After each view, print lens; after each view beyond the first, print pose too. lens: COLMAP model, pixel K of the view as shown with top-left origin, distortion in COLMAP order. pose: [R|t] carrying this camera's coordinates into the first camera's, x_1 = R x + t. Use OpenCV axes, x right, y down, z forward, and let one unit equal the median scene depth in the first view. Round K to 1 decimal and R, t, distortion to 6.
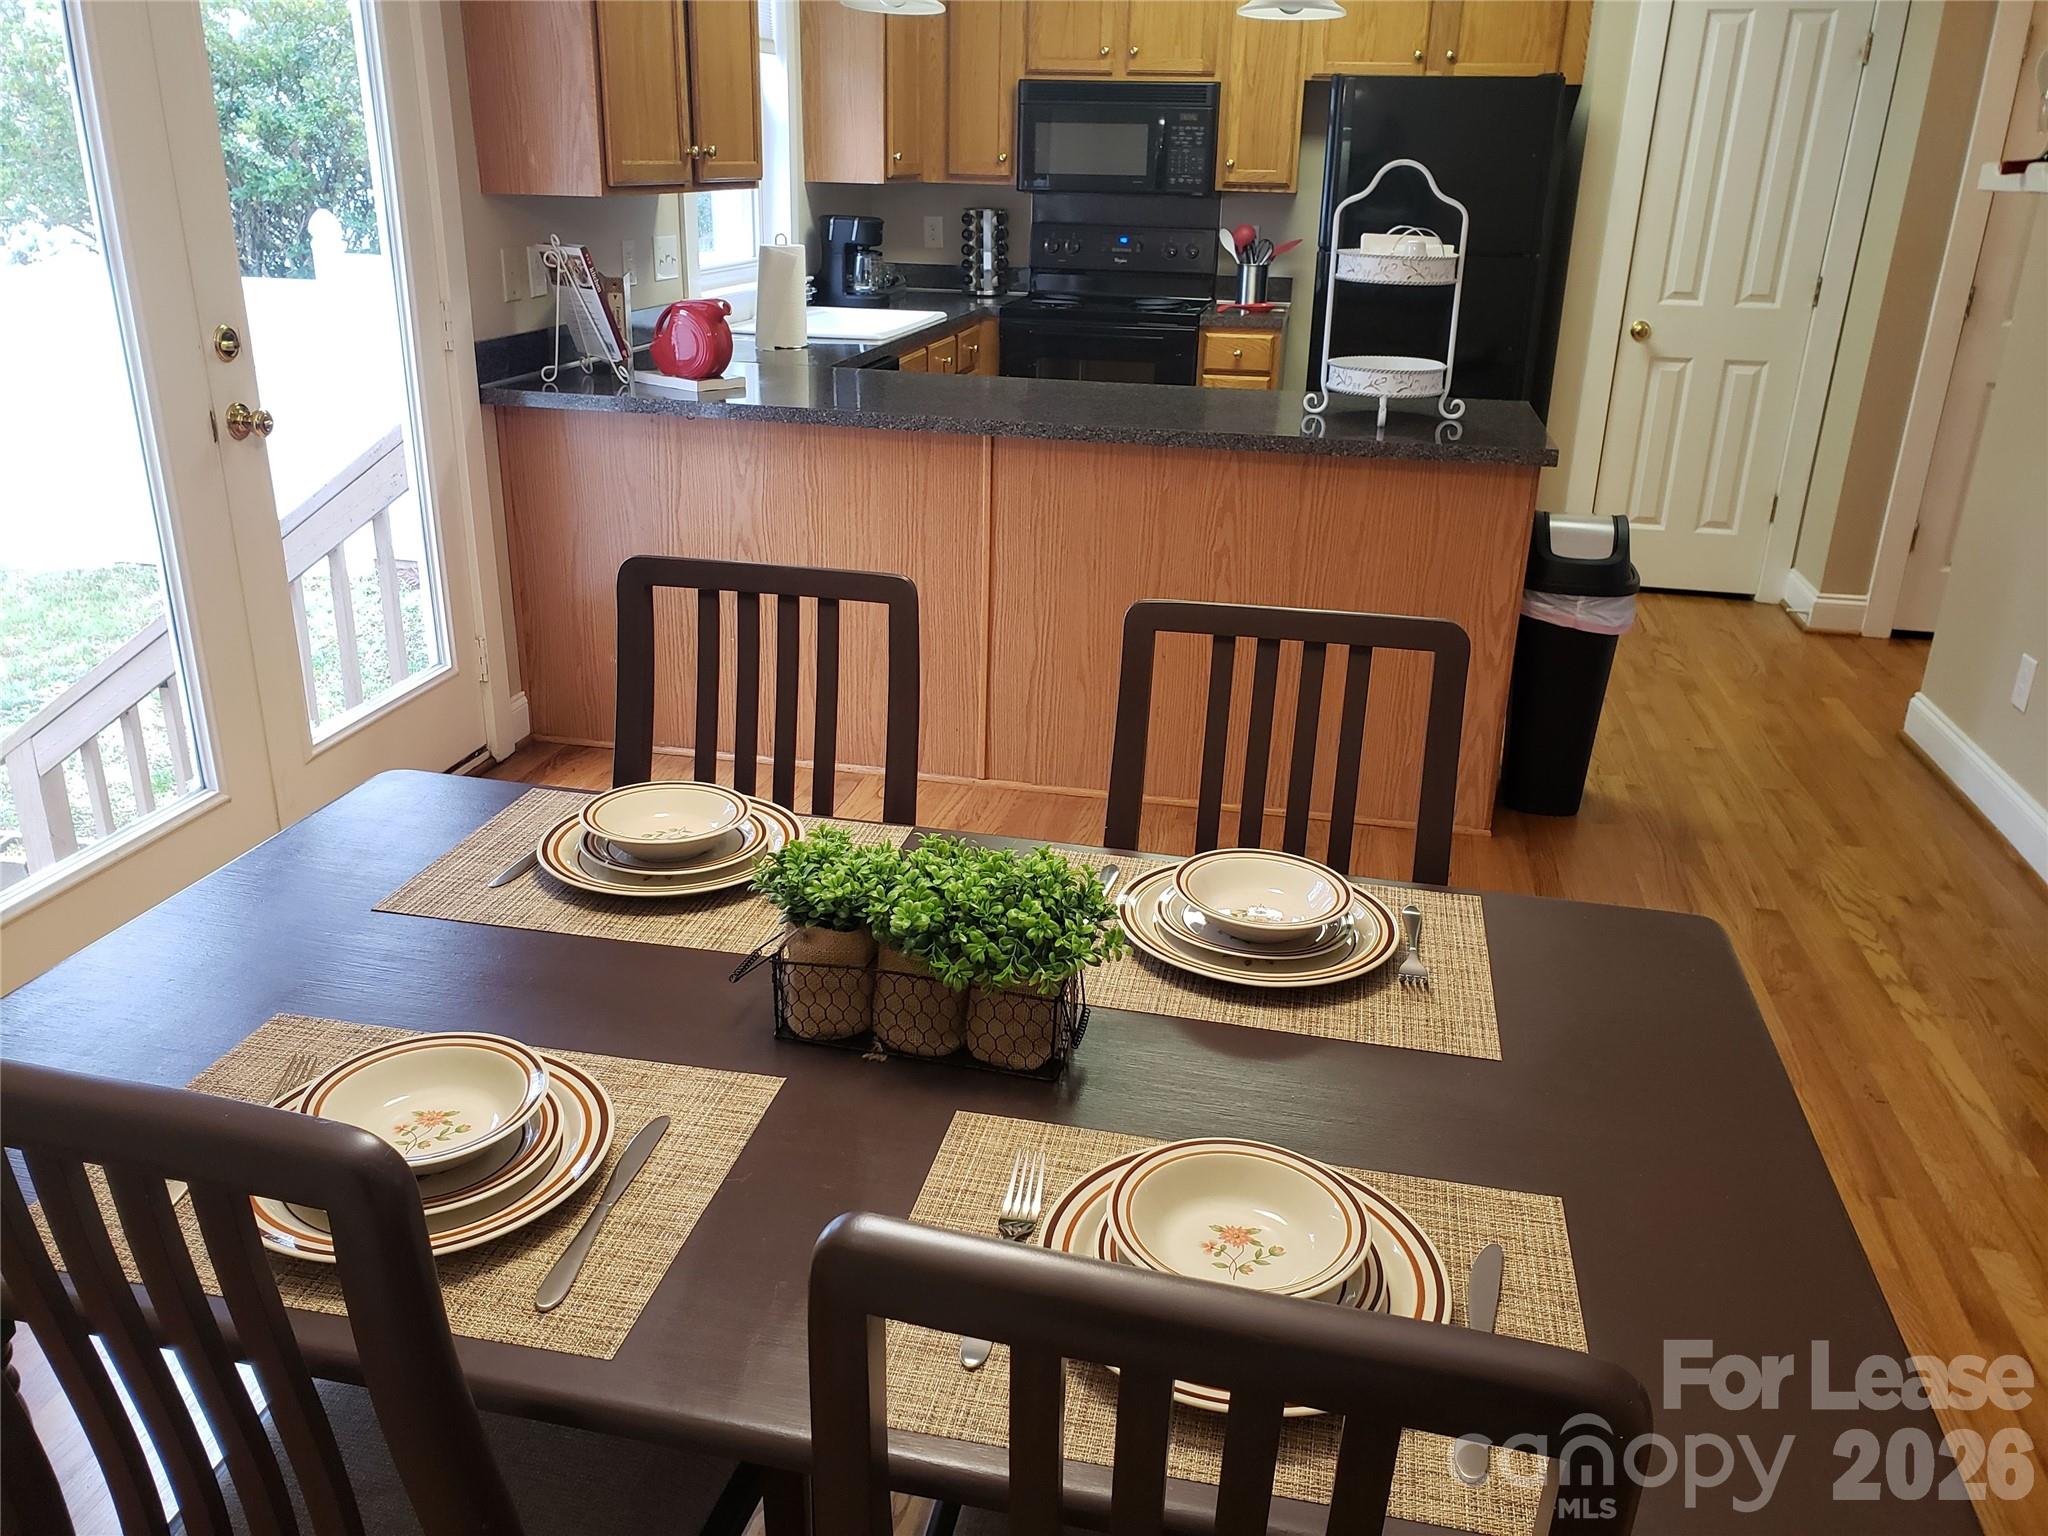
lens RADIAL K [[1572.5, 0, 1024.0], [0, 1572.5, 768.0], [0, 0, 1]] dist [0.018574, -0.009500]
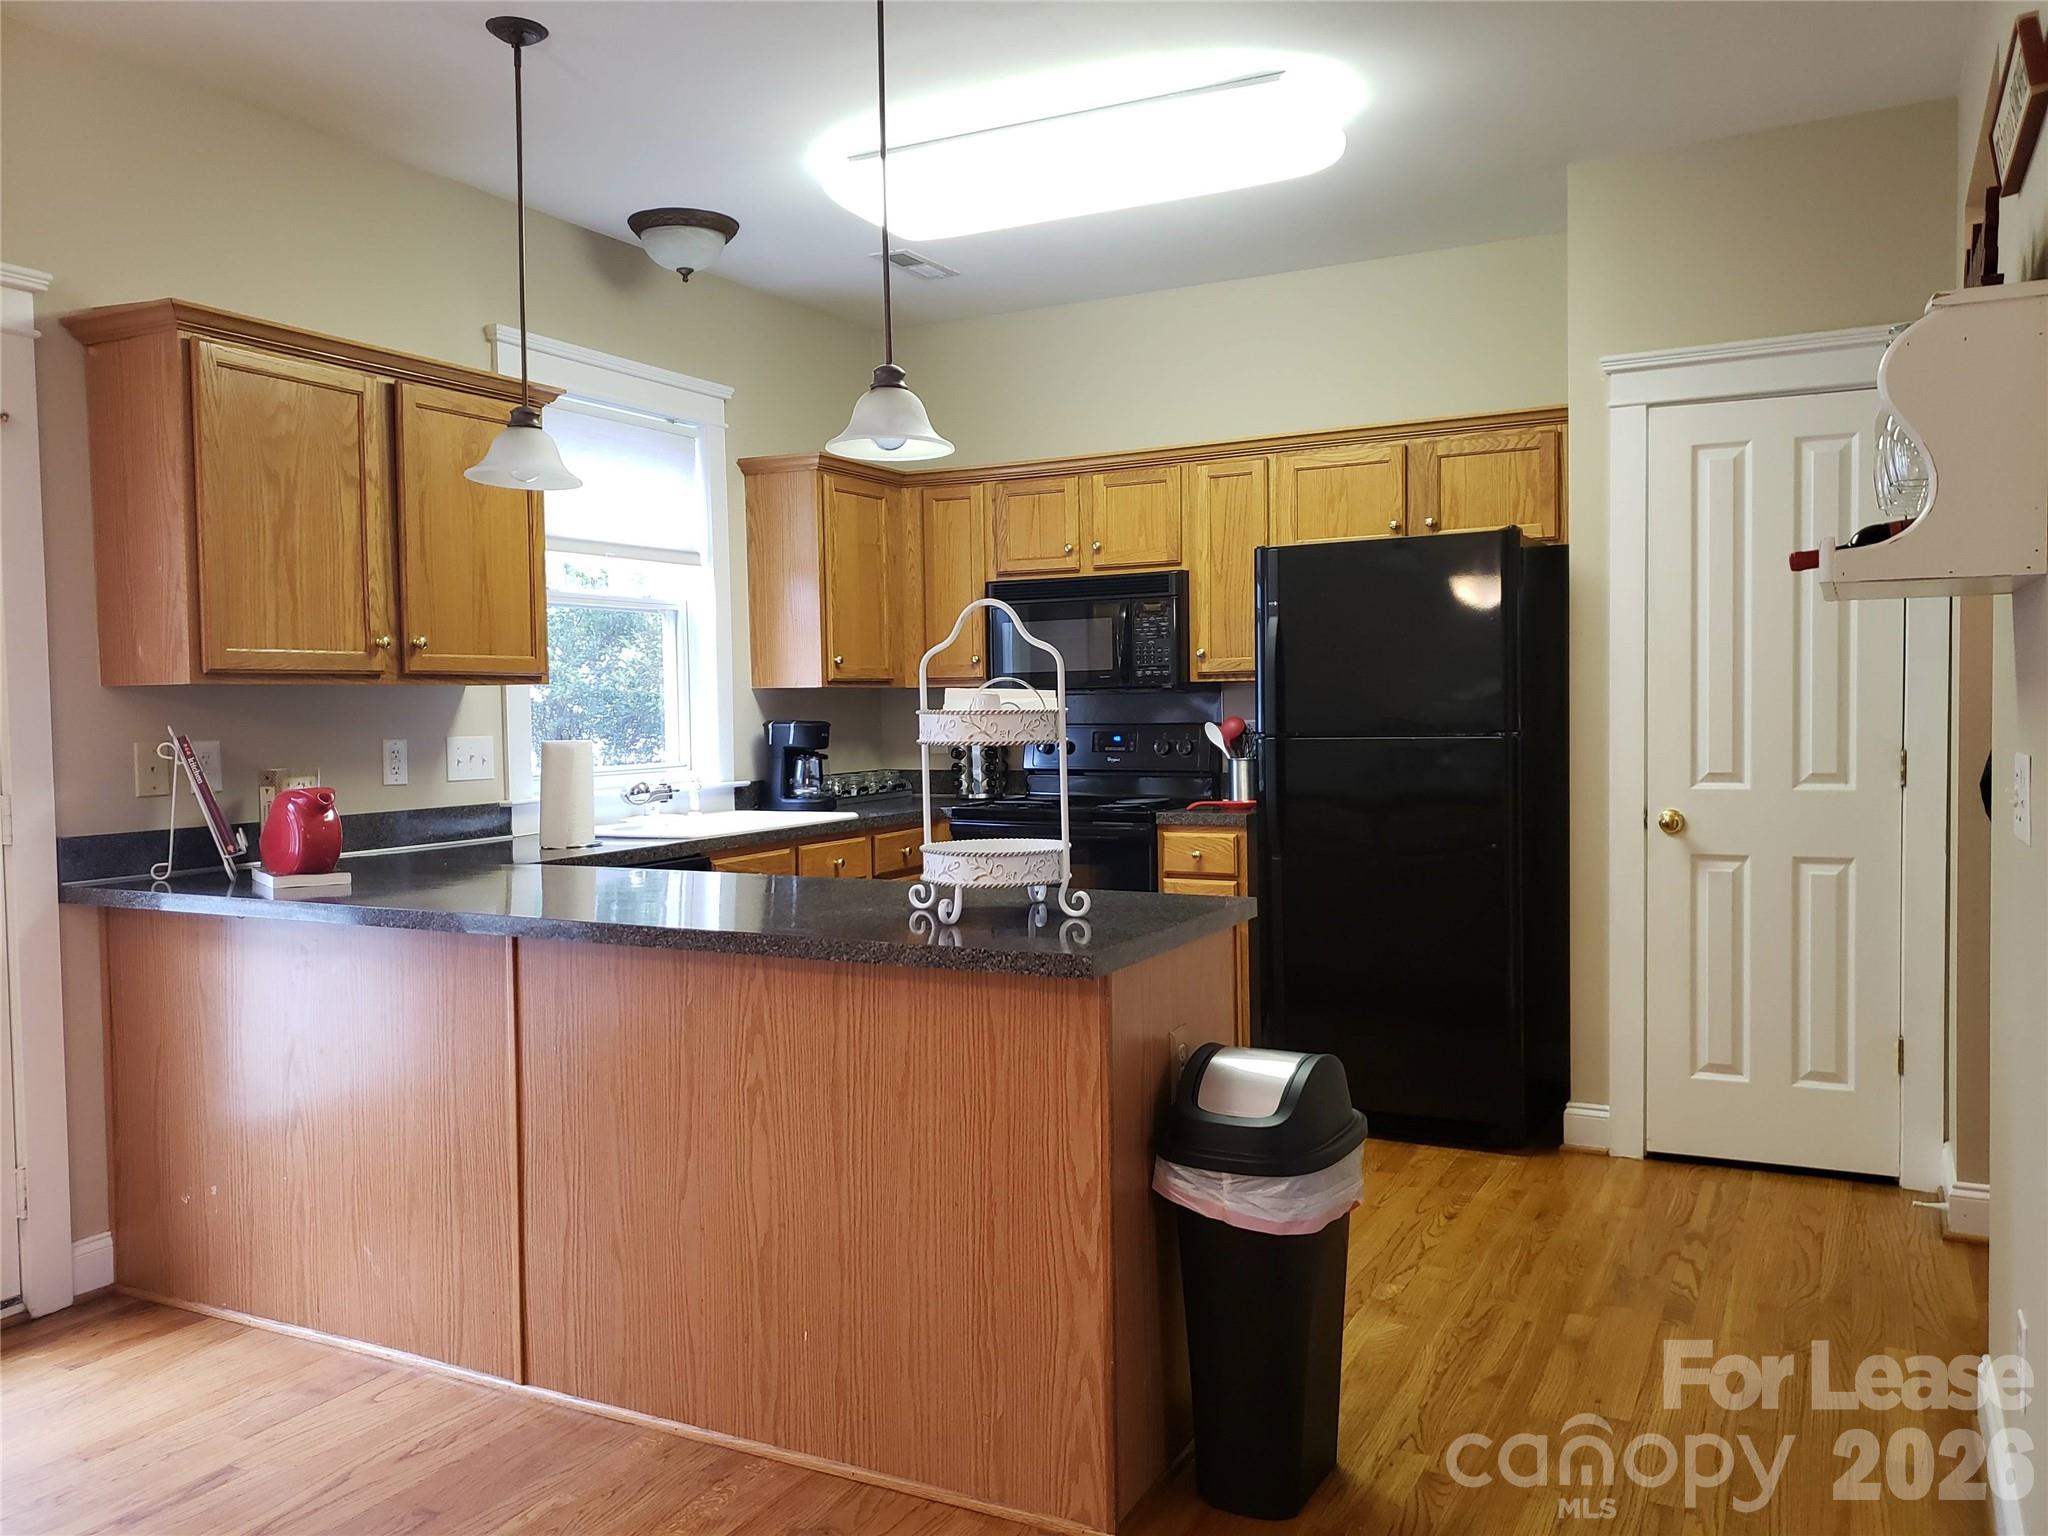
lens RADIAL K [[1559.5, 0, 1024.0], [0, 1559.5, 768.0], [0, 0, 1]] dist [0.037276, -0.006408]
pose [[0.960913, -0.024860, -0.275734, 0.335712], [-0.066199, 0.946437, -0.316030, -0.039703], [0.268821, 0.321930, 0.907797, 0.224505]]
